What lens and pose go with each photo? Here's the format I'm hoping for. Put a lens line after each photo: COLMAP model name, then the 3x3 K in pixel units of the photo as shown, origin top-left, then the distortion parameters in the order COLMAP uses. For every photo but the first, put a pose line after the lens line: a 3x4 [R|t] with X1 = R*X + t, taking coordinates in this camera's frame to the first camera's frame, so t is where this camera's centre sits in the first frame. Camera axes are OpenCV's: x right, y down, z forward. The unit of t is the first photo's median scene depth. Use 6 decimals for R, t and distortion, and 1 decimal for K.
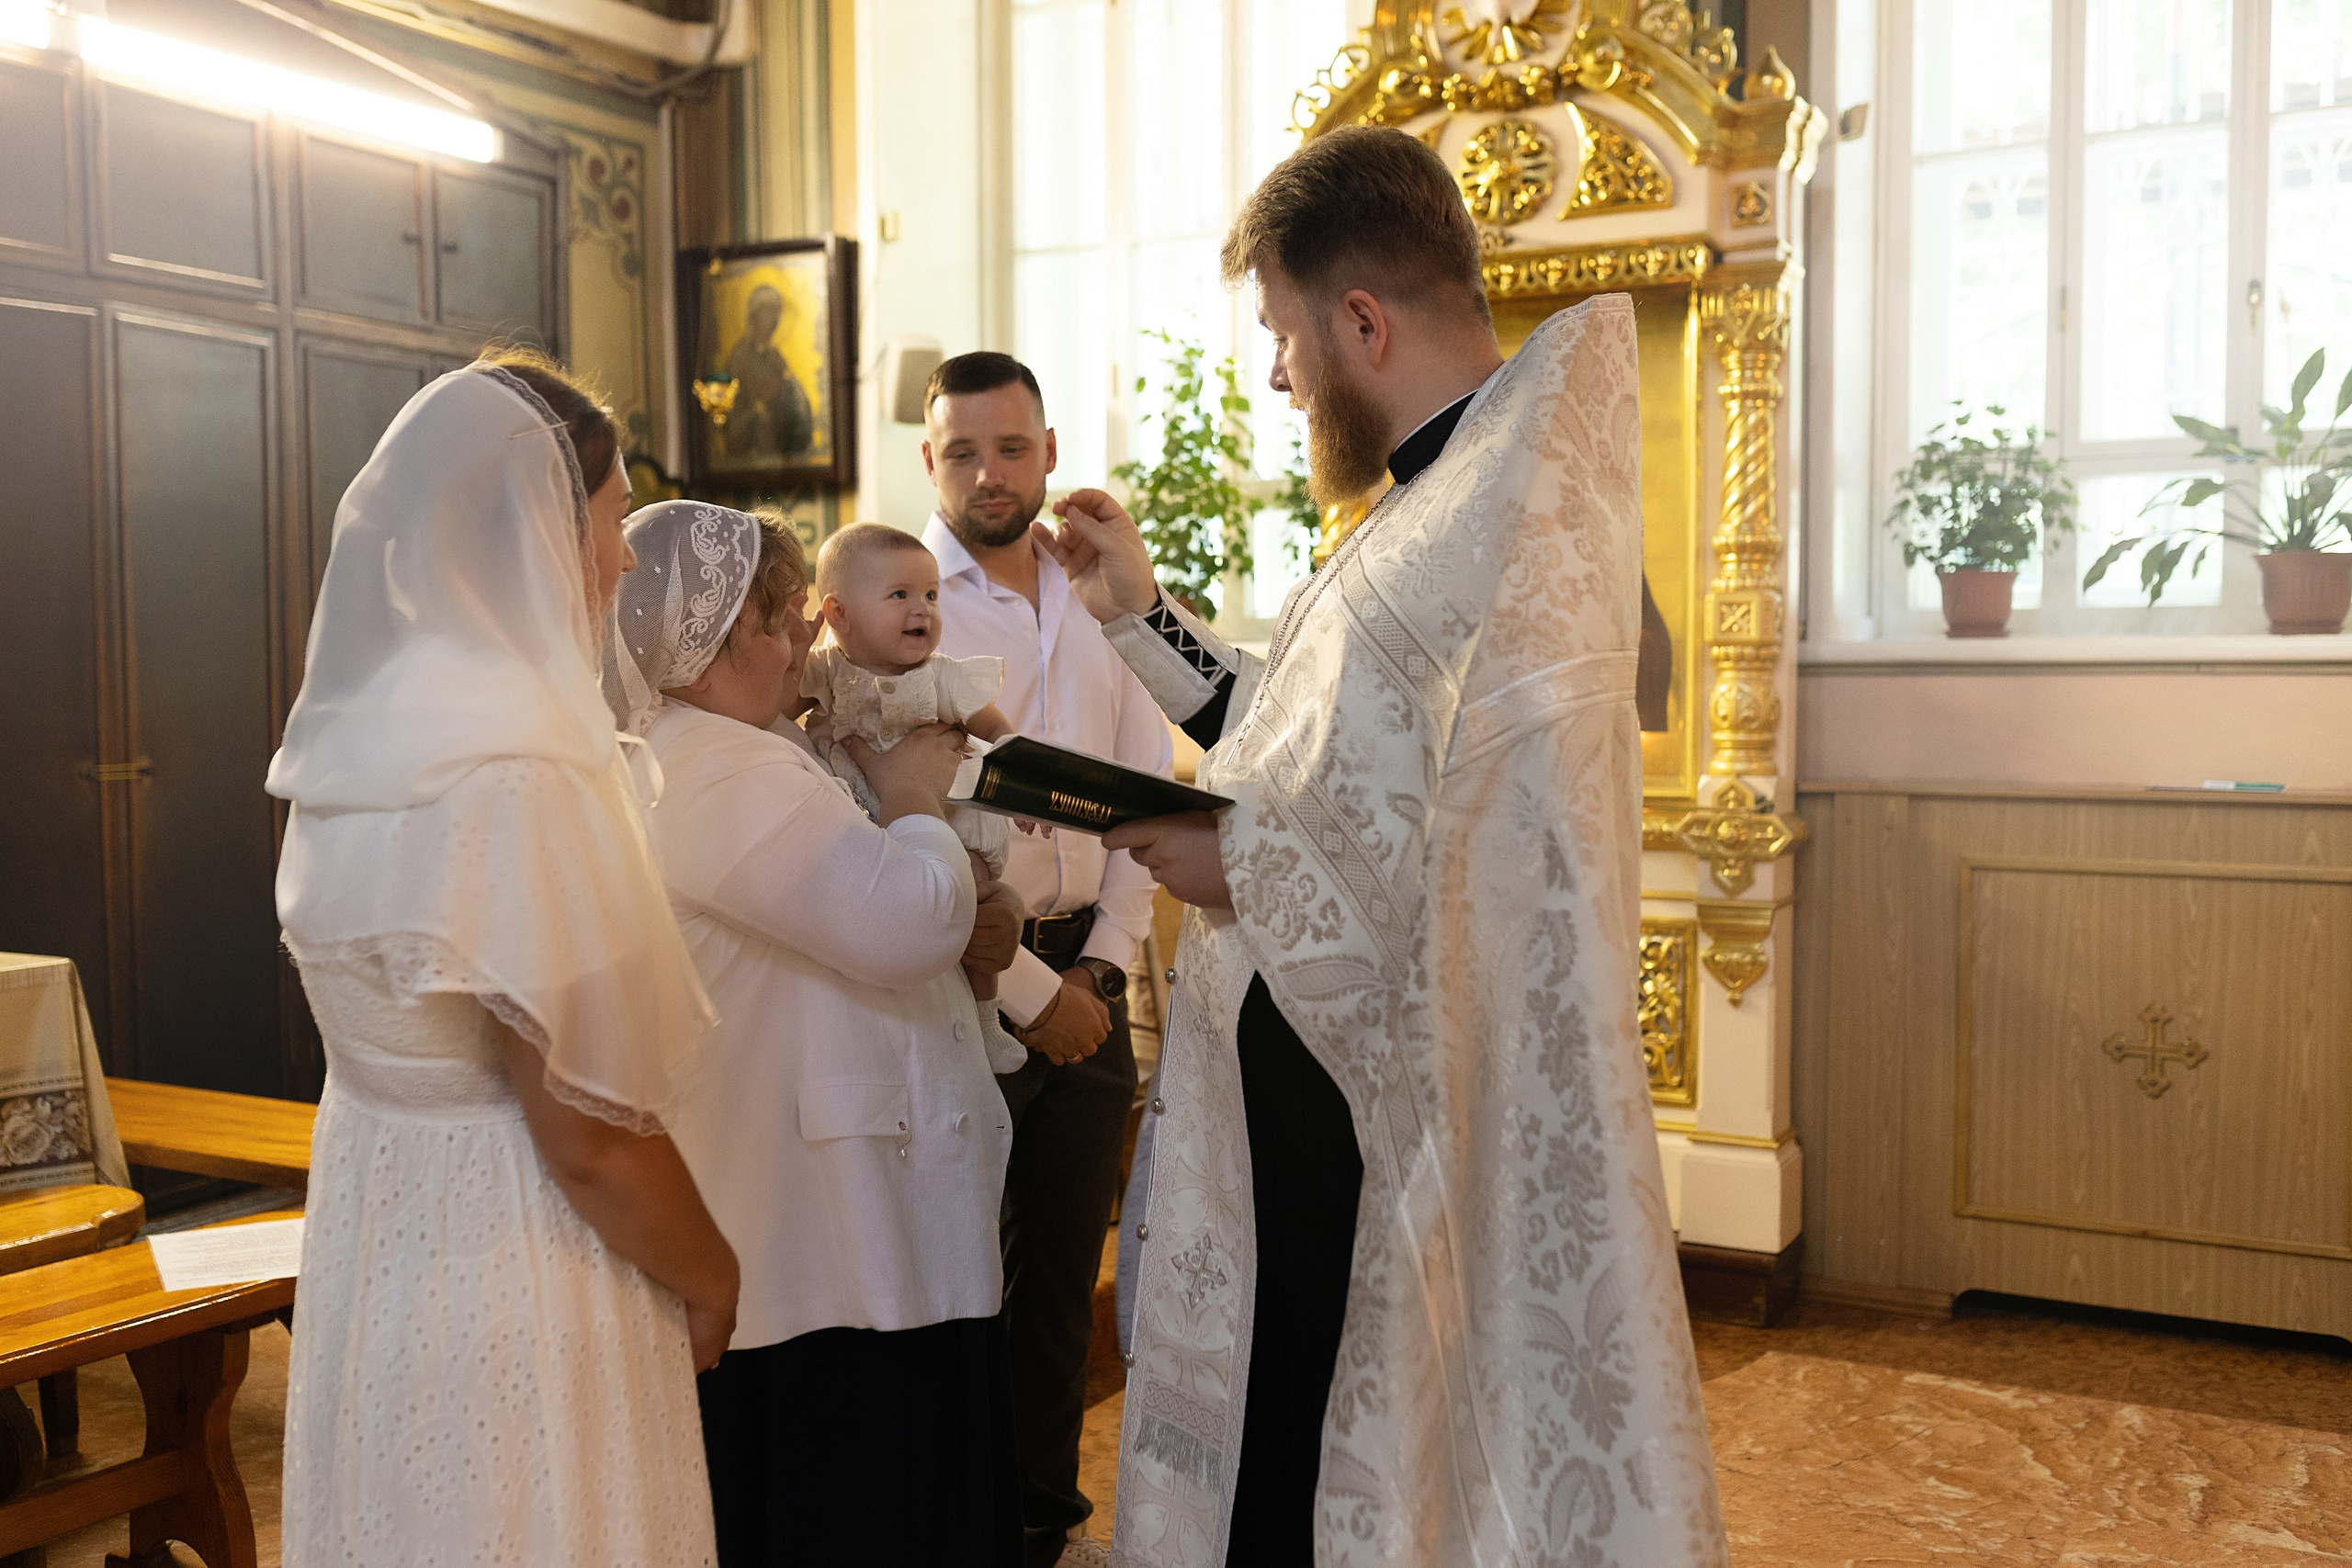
lens RADIAL K [[2324.9, 0, 1157.6], [0, 2324.9, 781.5], [0, 0, 1]] dist [-0.000621, -0.000567]
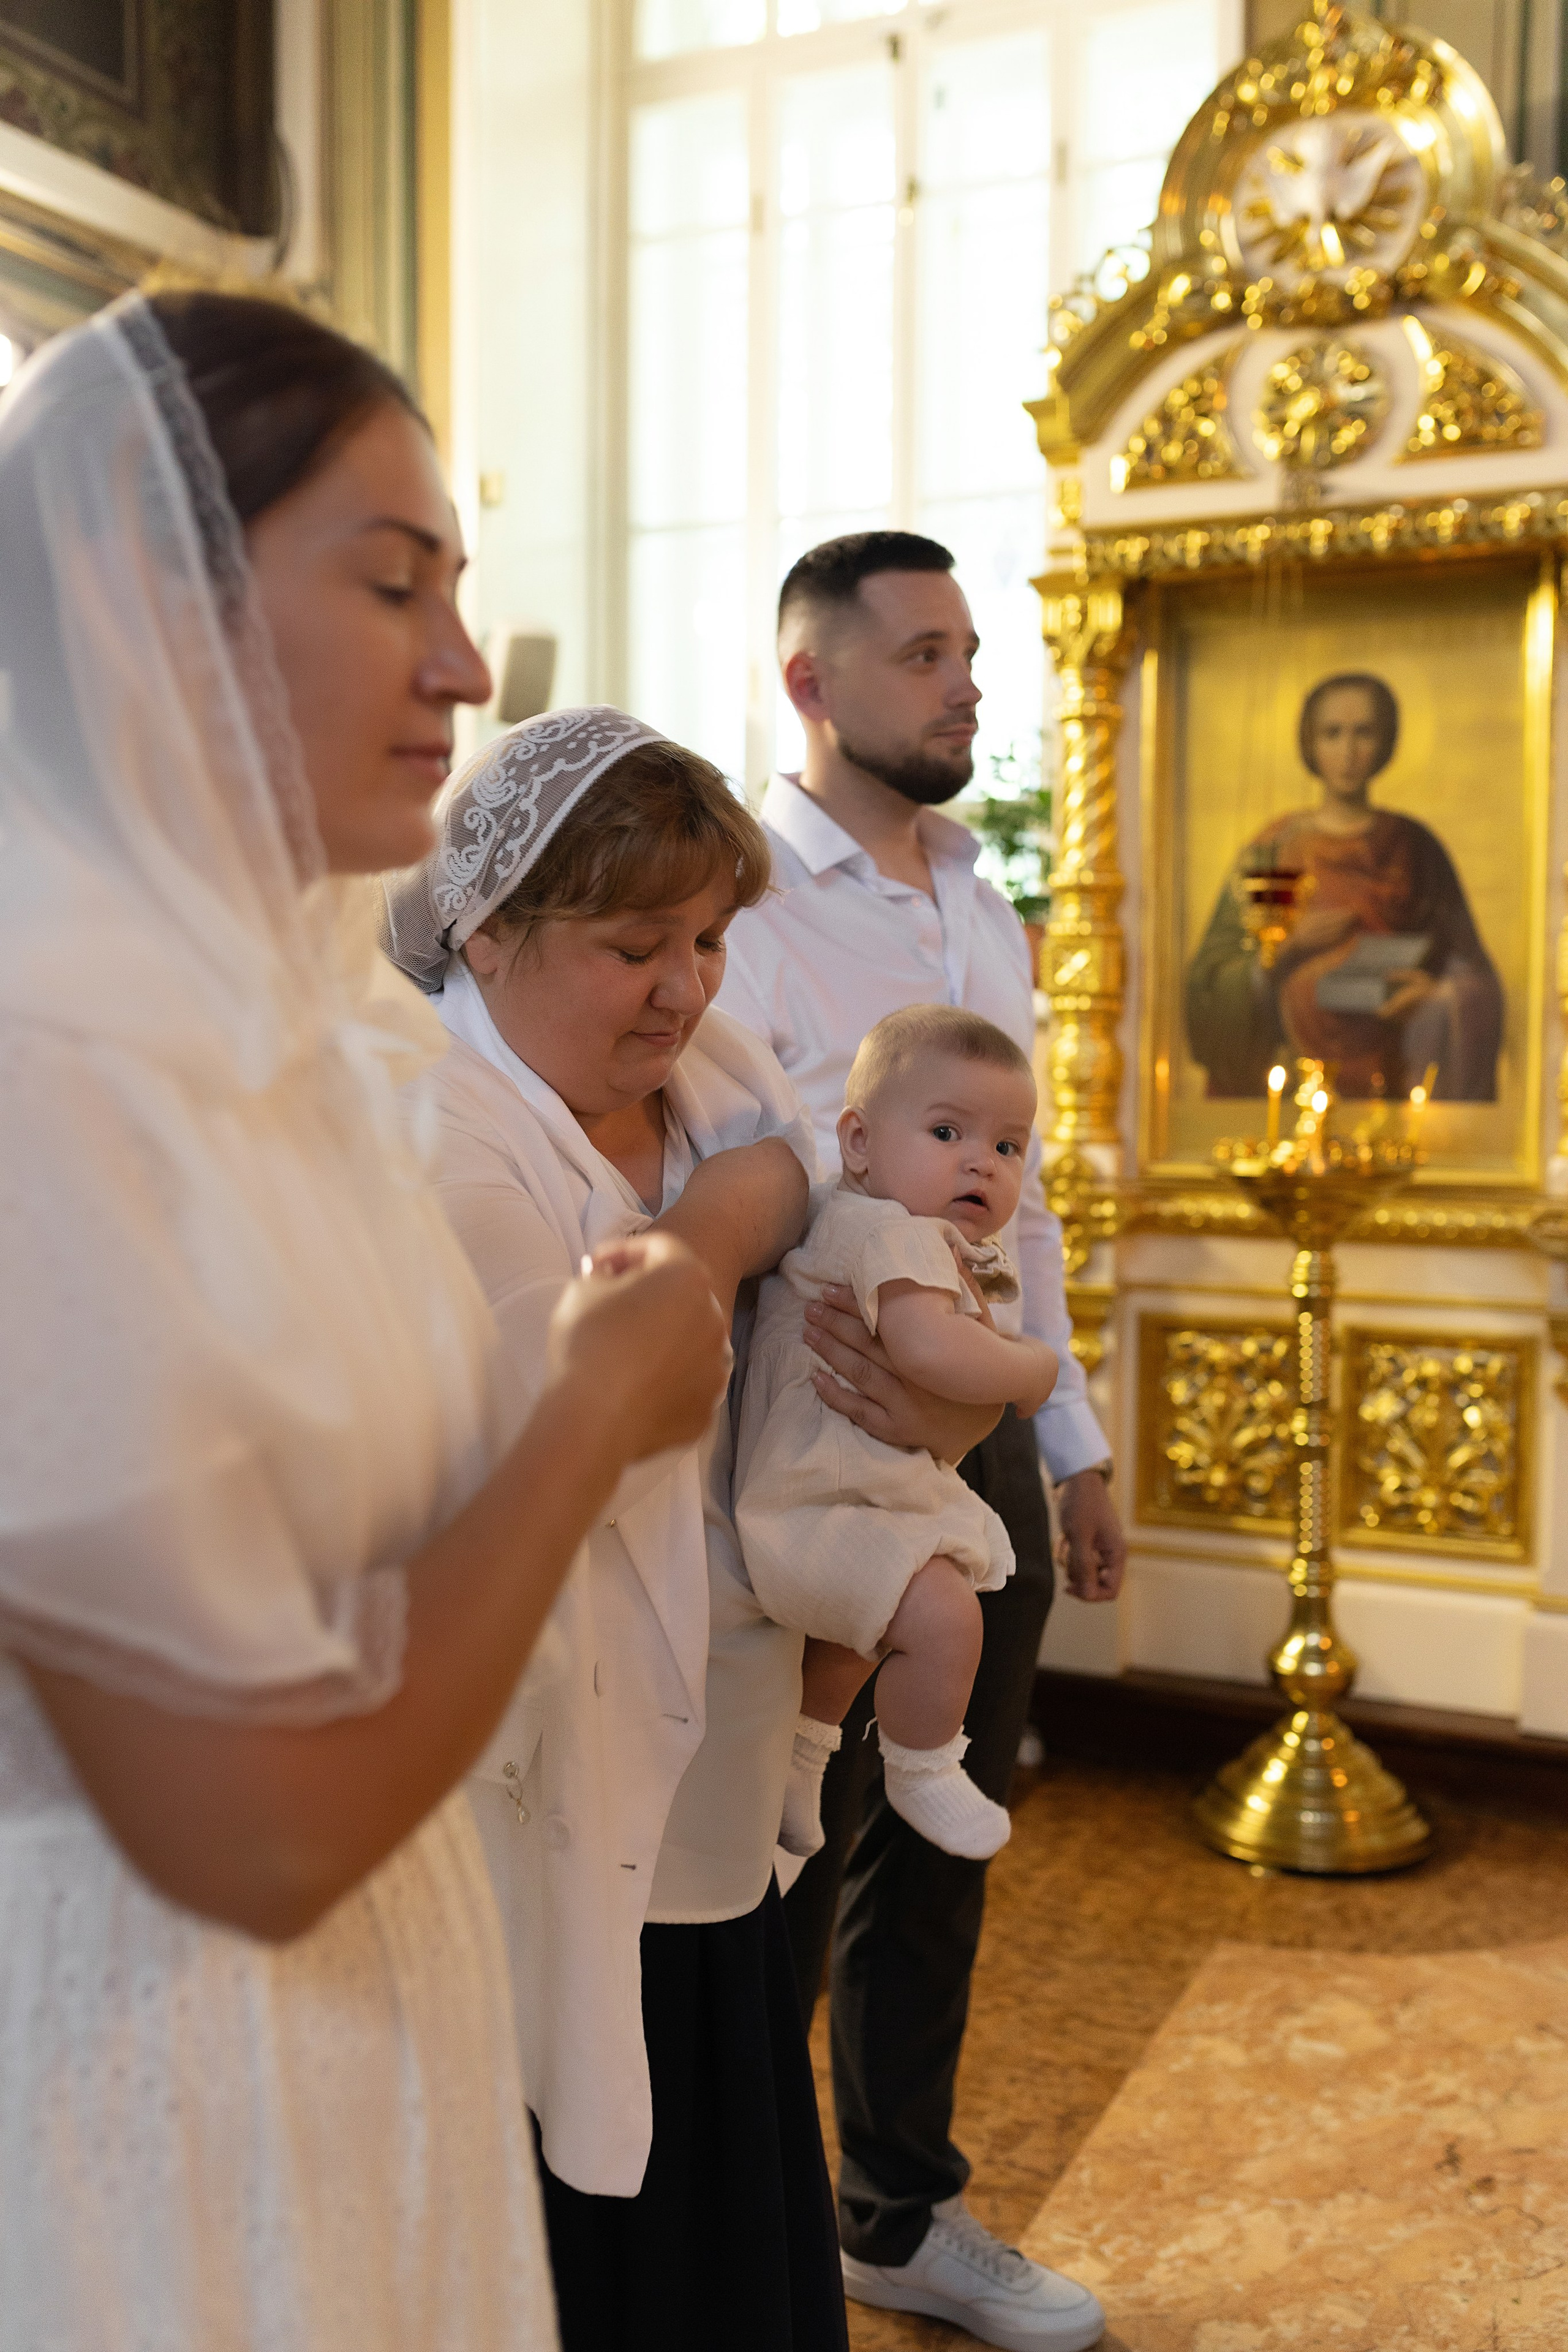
lens RADIAL K [[2340.5, 0, 782.8], [0, 2340.5, 1137.5], [0, 0, 1]] dist [-0.000543, -0.001770]
pose [[0.997153, 0.005793, 0.075188, -0.096983], [-0.005472, 0.999975, -0.004481, -0.004645], [-0.075212, 0.004057, 0.997159, 0.212318]]
